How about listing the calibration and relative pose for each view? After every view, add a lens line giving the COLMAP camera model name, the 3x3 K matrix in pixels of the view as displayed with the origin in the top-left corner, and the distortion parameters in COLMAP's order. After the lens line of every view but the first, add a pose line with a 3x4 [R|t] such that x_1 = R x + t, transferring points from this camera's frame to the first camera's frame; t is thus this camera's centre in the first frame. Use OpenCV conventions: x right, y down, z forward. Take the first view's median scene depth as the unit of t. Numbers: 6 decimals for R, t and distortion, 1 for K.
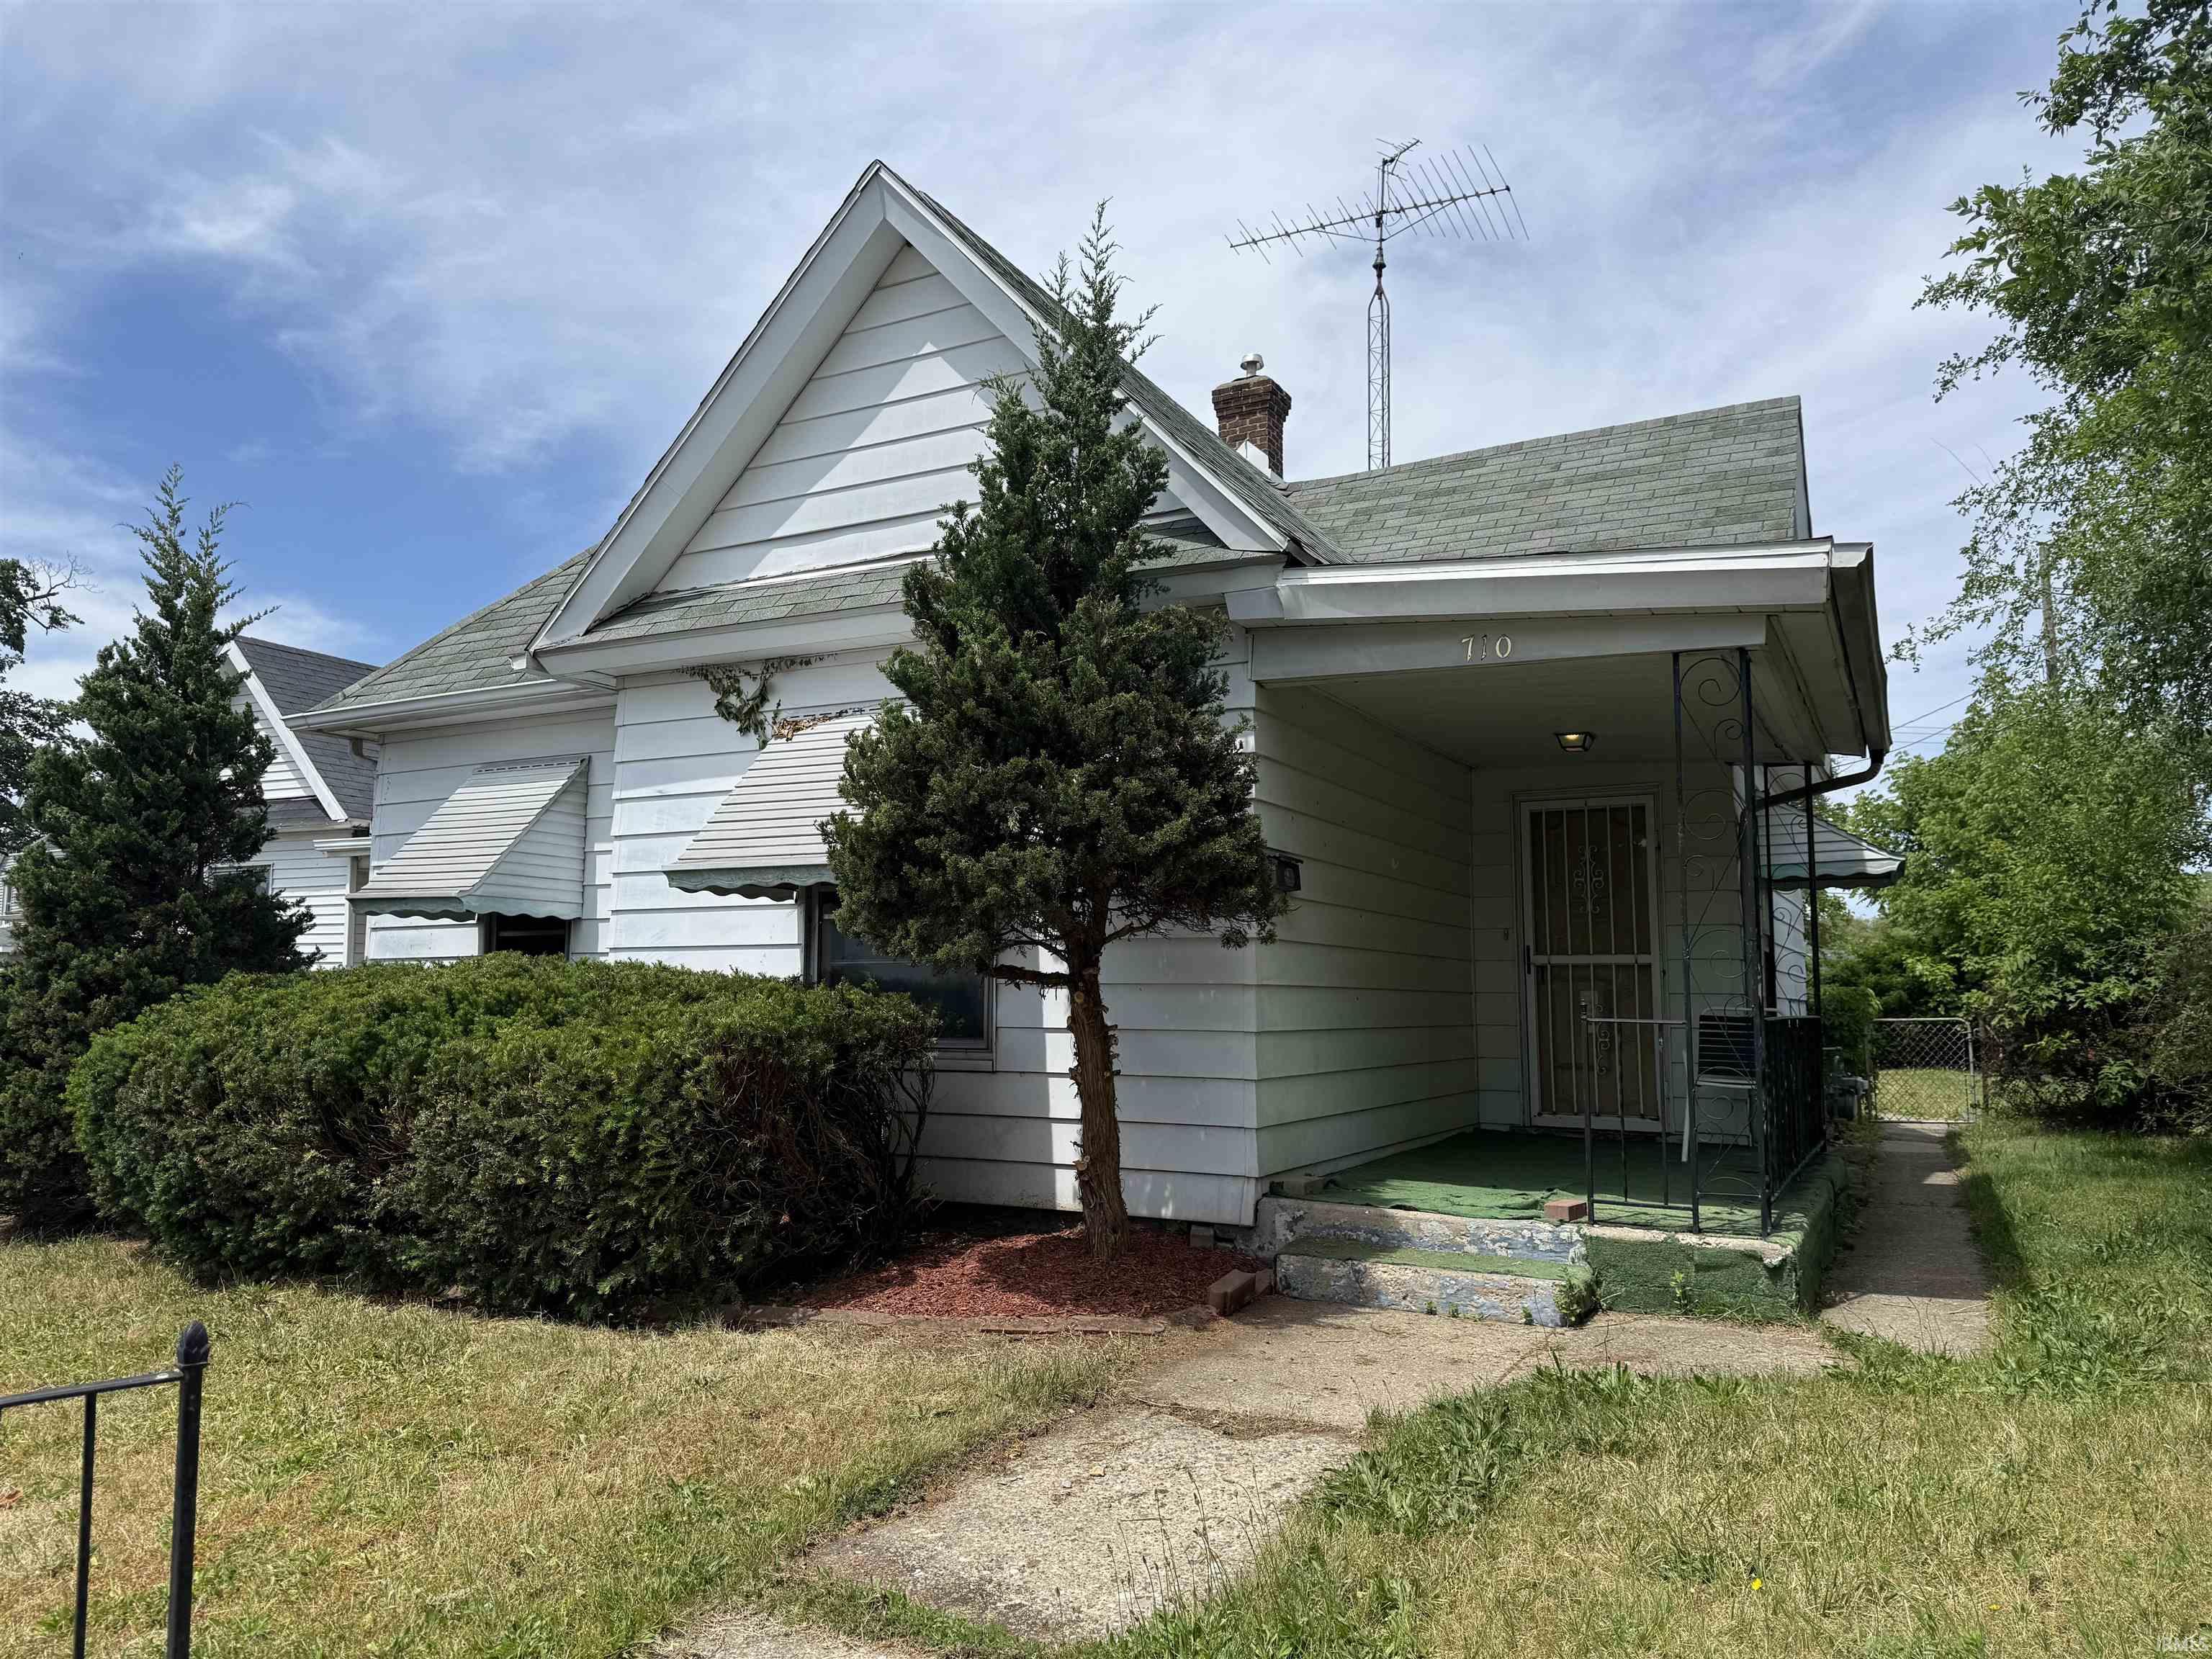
lens RADIAL K [[1564.5, 0, 1112.5], [0, 1564.5, 841.3], [0, 0, 1]] dist [0.006226, 0.002561]
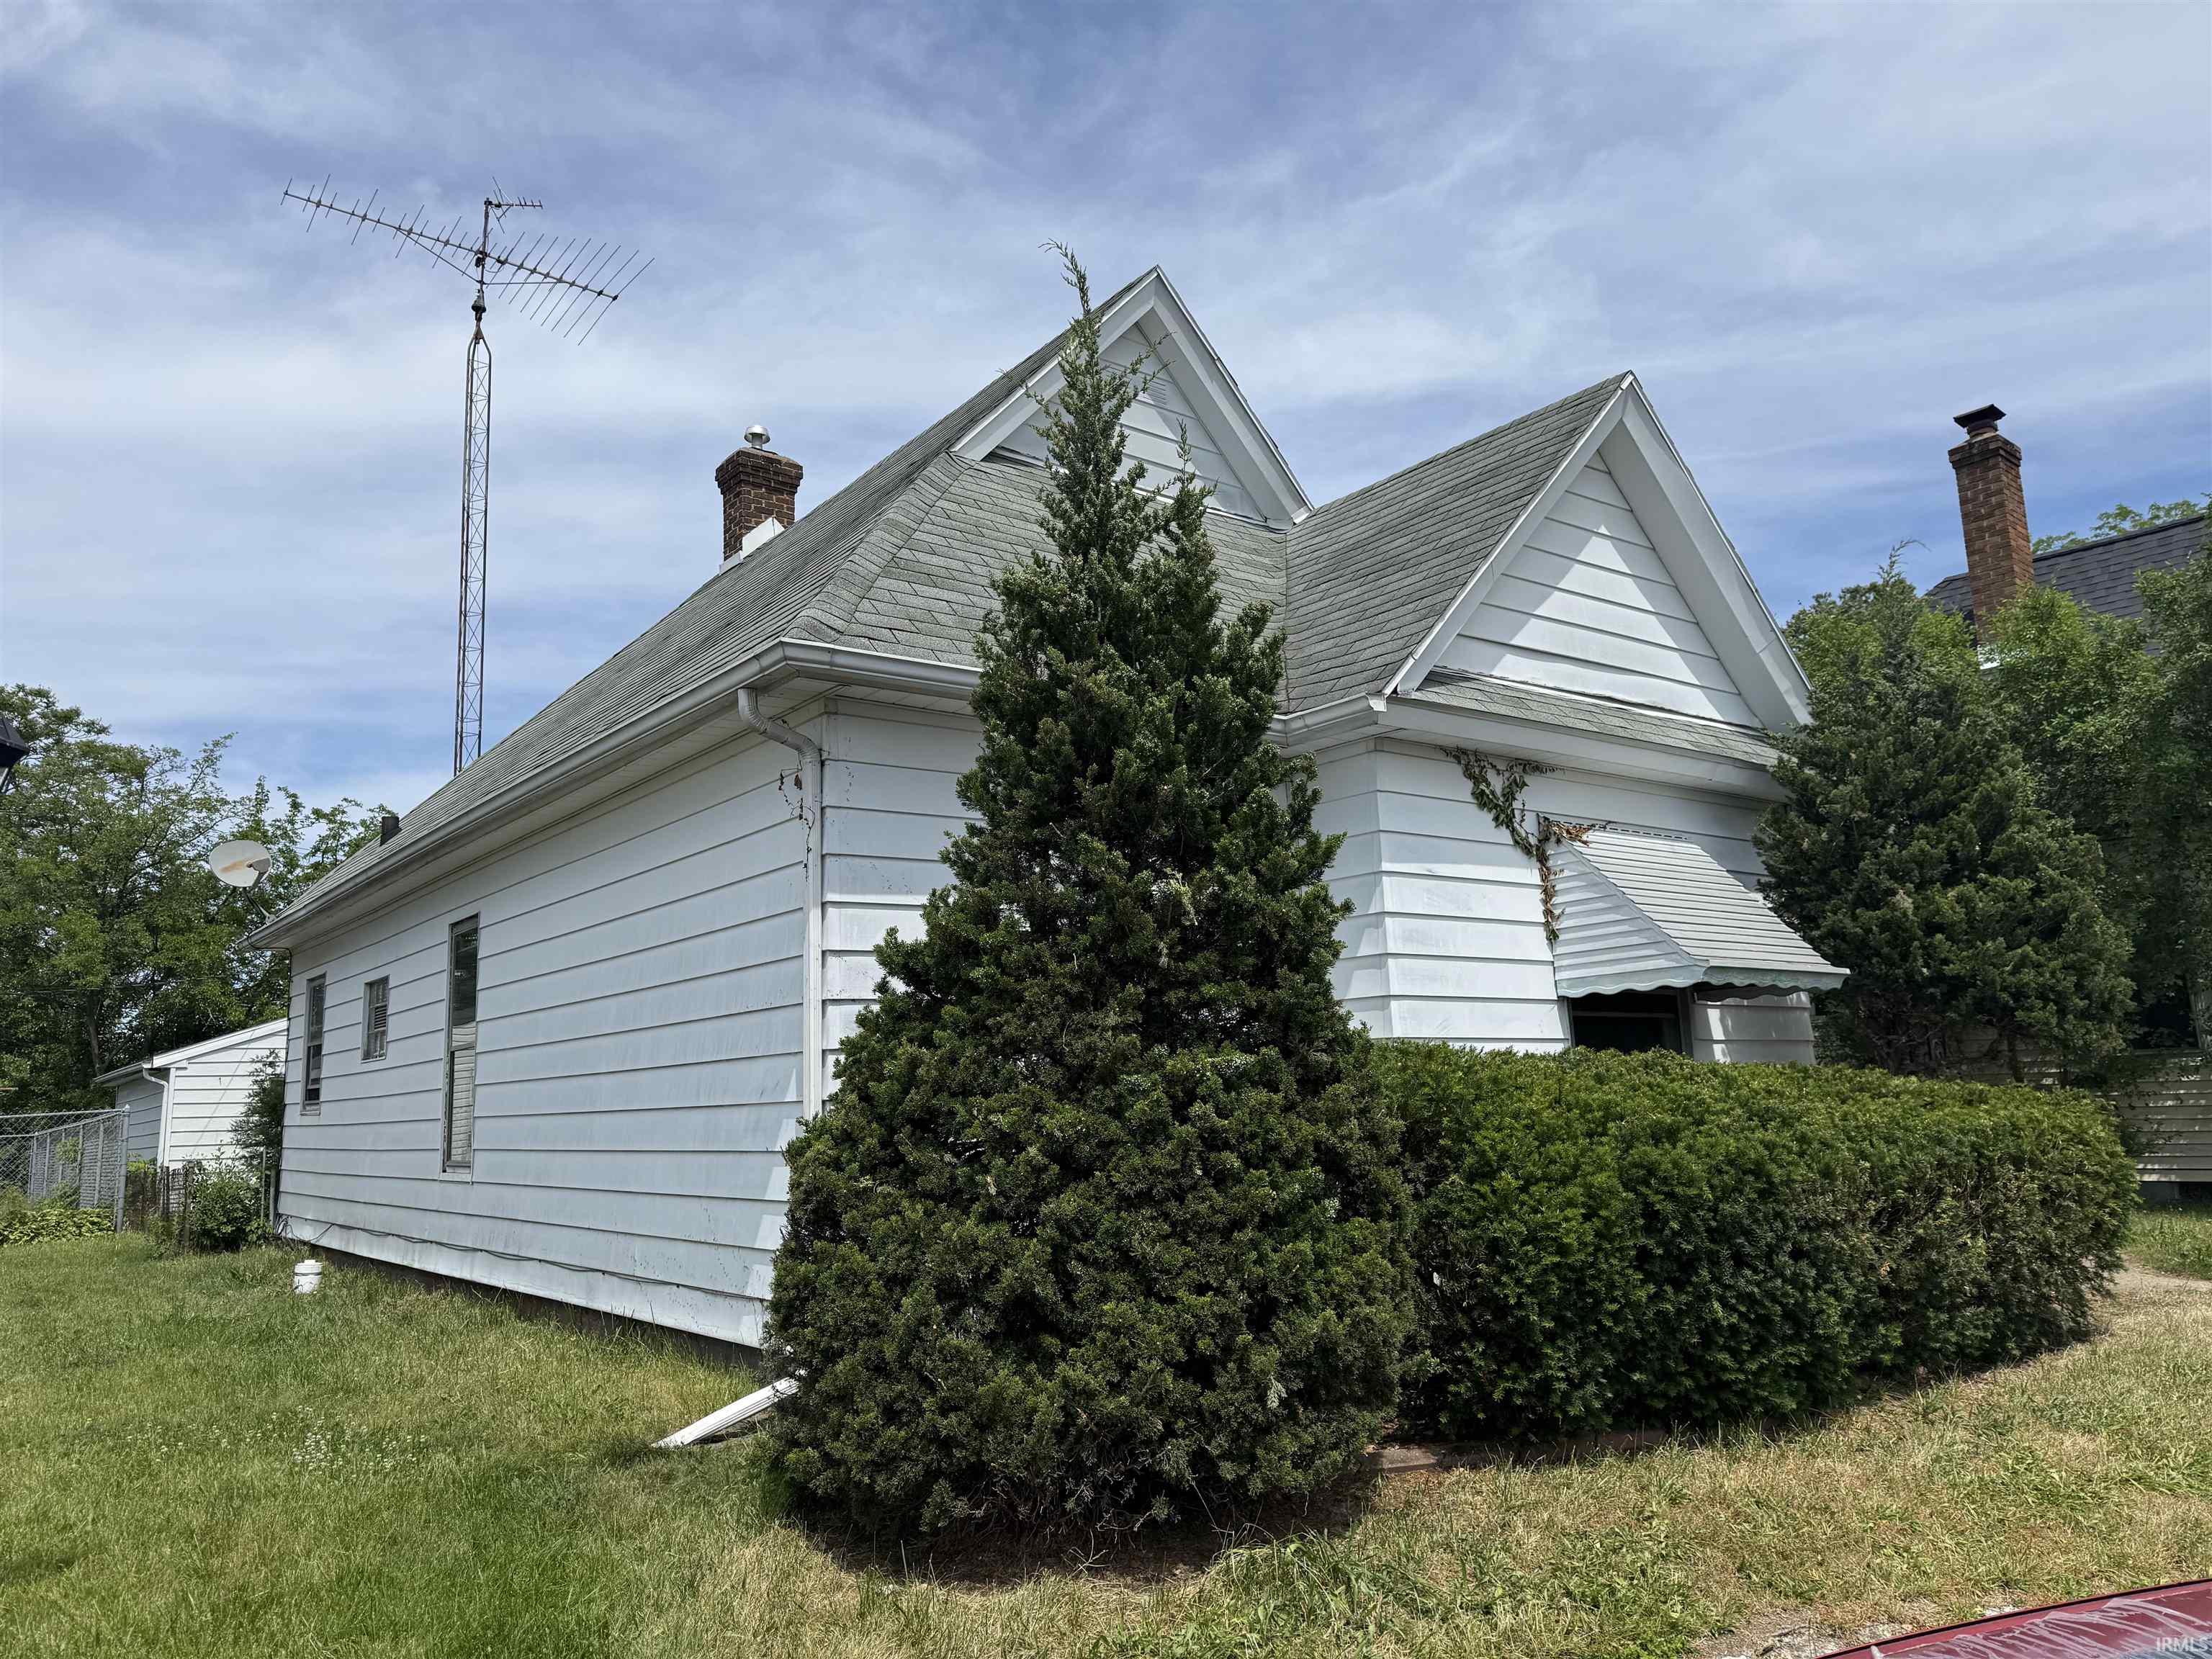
lens RADIAL K [[1564.5, 0, 1099.9], [0, 1564.5, 824.6], [0, 0, 1]] dist [0.006226, 0.002561]
pose [[0.432368, 0.137671, 0.891125, -1.249362], [-0.053320, 0.990450, -0.127145, 0.072809], [-0.900119, 0.007459, 0.435579, 0.793672]]
